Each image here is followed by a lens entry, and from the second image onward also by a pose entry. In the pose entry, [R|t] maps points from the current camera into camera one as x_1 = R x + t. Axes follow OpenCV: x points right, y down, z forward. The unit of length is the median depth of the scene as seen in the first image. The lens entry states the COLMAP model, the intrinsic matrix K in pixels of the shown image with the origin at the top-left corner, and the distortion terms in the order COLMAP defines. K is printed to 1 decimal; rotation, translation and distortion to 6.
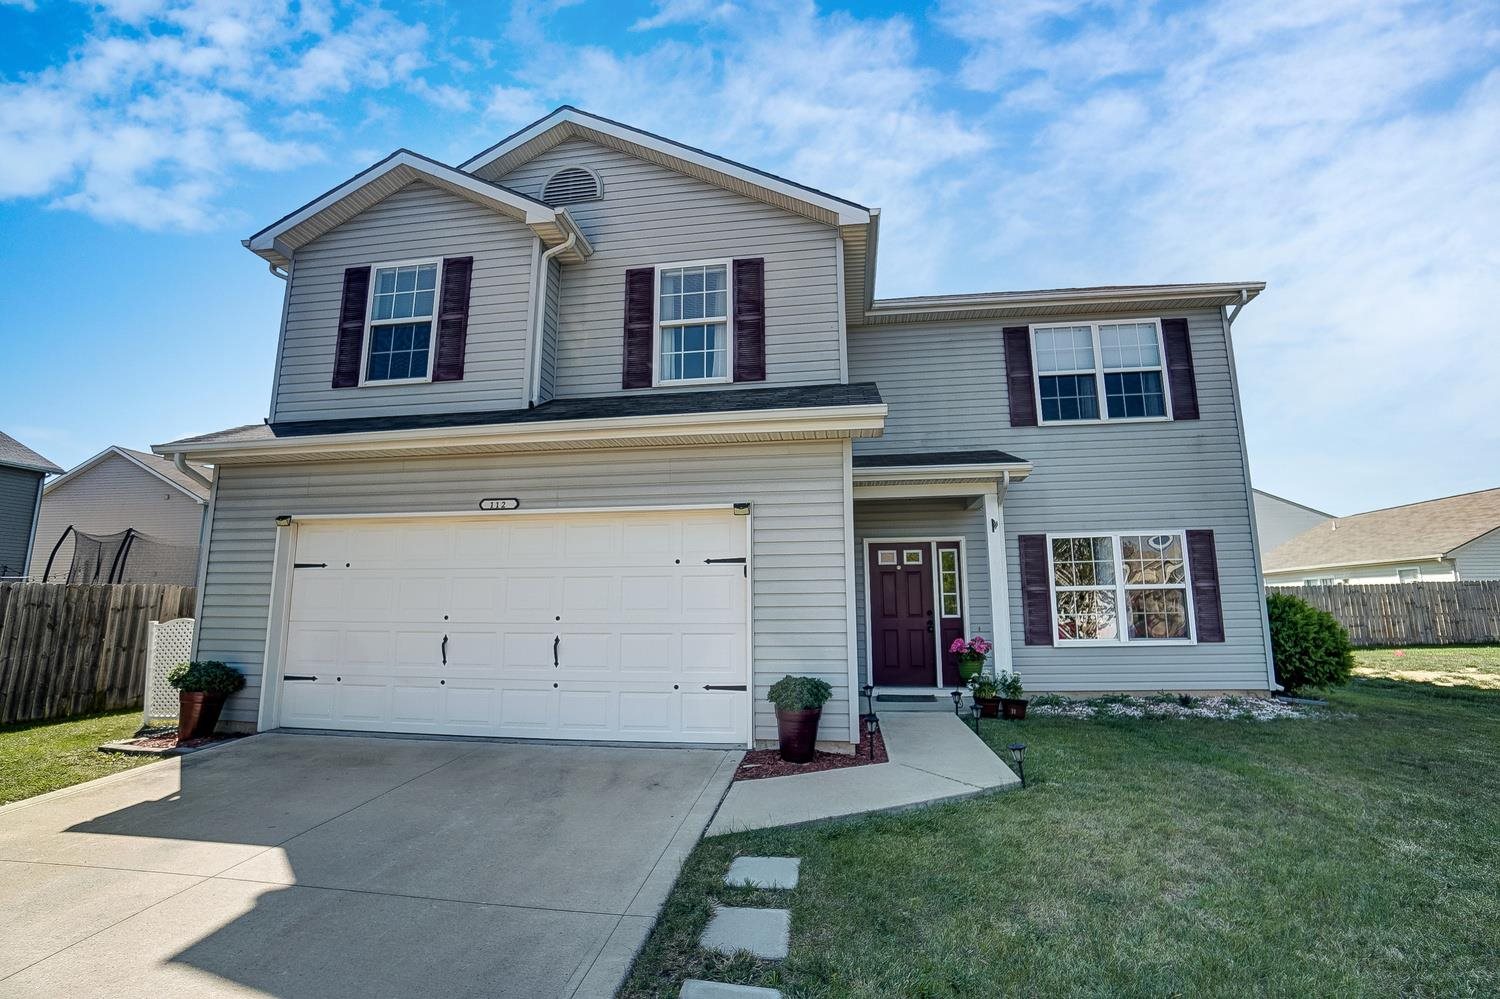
lens RADIAL K [[672.8, 0, 750.0], [0, 672.8, 499.5], [0, 0, 1]] dist [-0.067181, 0.024343]
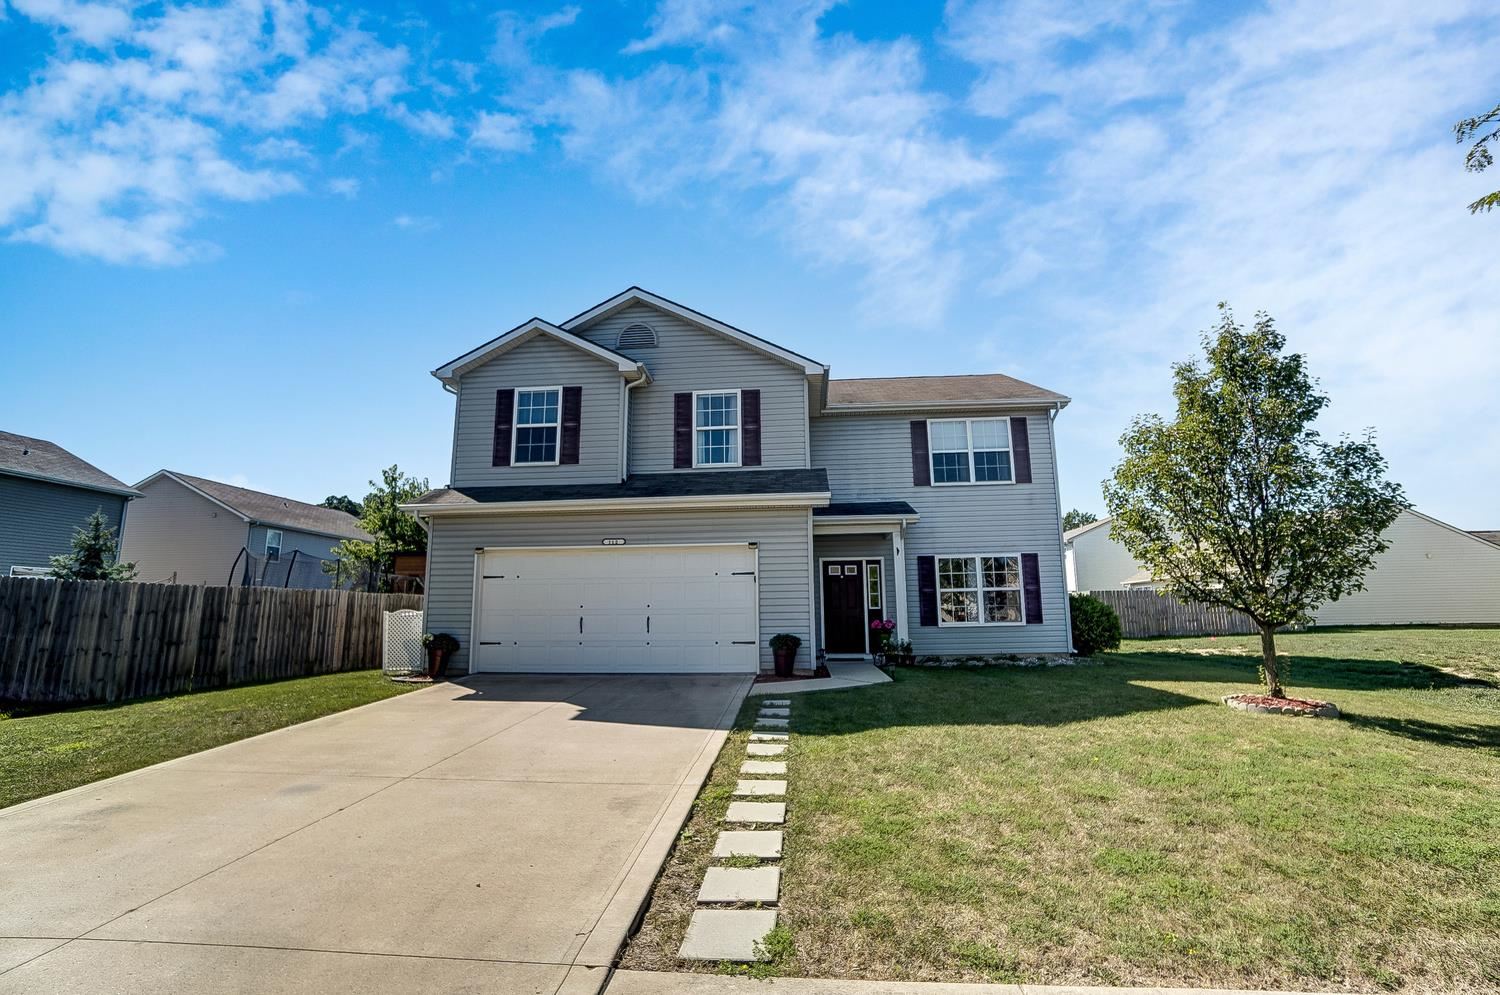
lens RADIAL K [[672.8, 0, 750.0], [0, 672.8, 497.5], [0, 0, 1]] dist [-0.067181, 0.024343]
pose [[0.998196, 0.005109, 0.059830, -0.101406], [-0.004215, 0.999878, -0.015055, -0.069828], [-0.059899, 0.014775, 0.998095, -0.651161]]
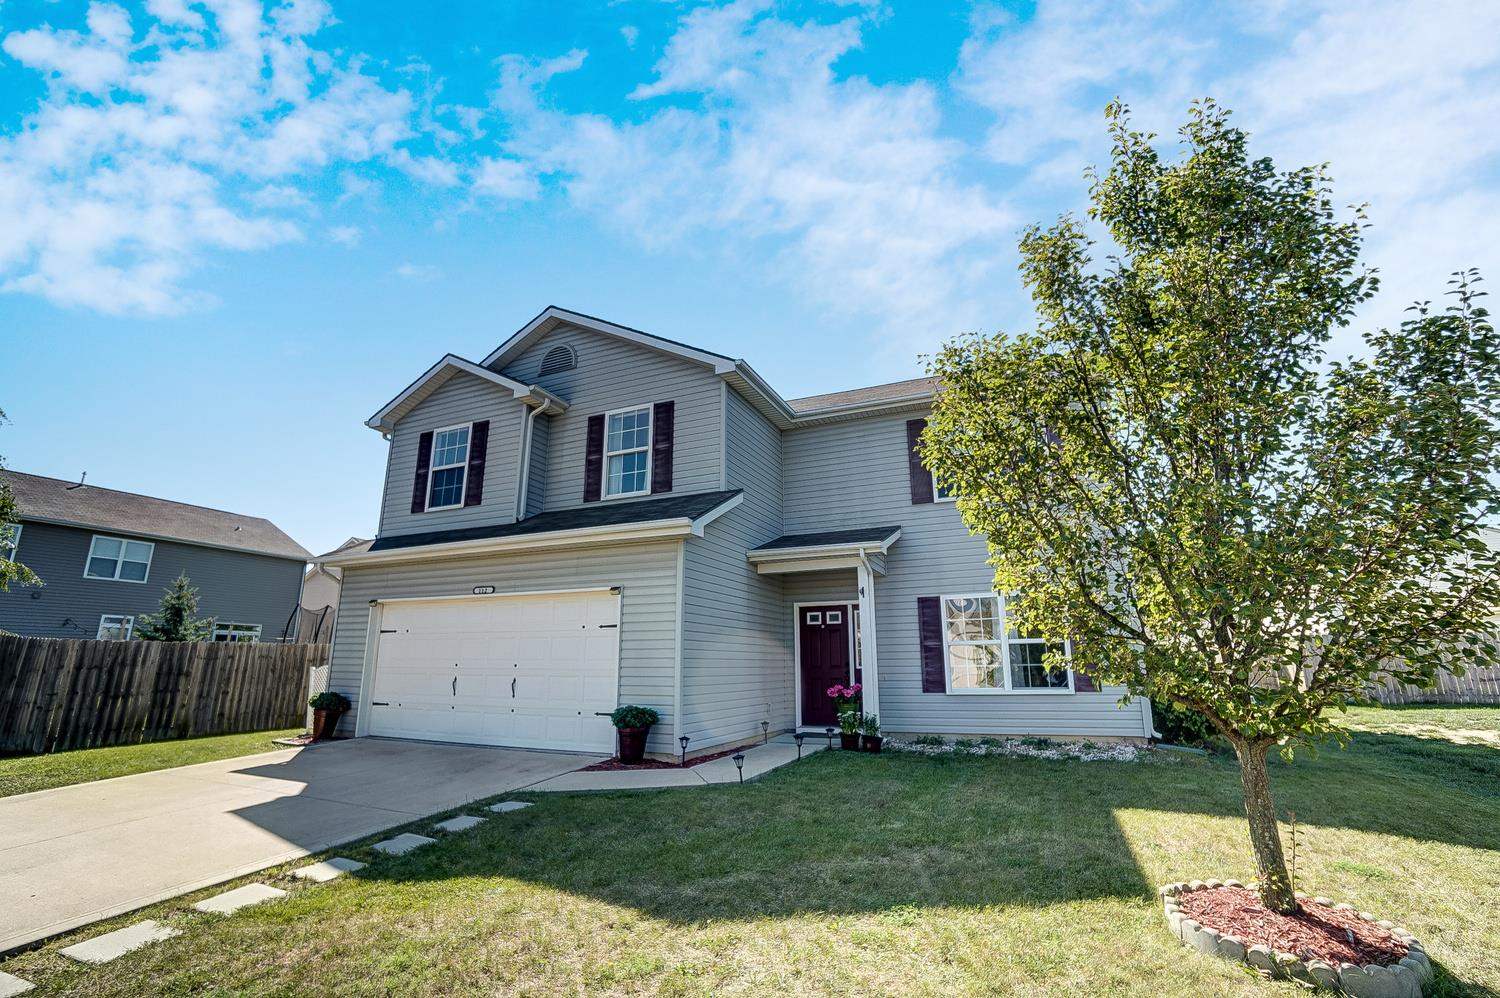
lens RADIAL K [[672.8, 0, 750.0], [0, 672.8, 499.0], [0, 0, 1]] dist [-0.067181, 0.024343]
pose [[0.961763, -0.064505, -0.266179, 0.523152], [0.043276, 0.995452, -0.084869, -0.037643], [0.270443, 0.070105, 0.960180, -0.263358]]
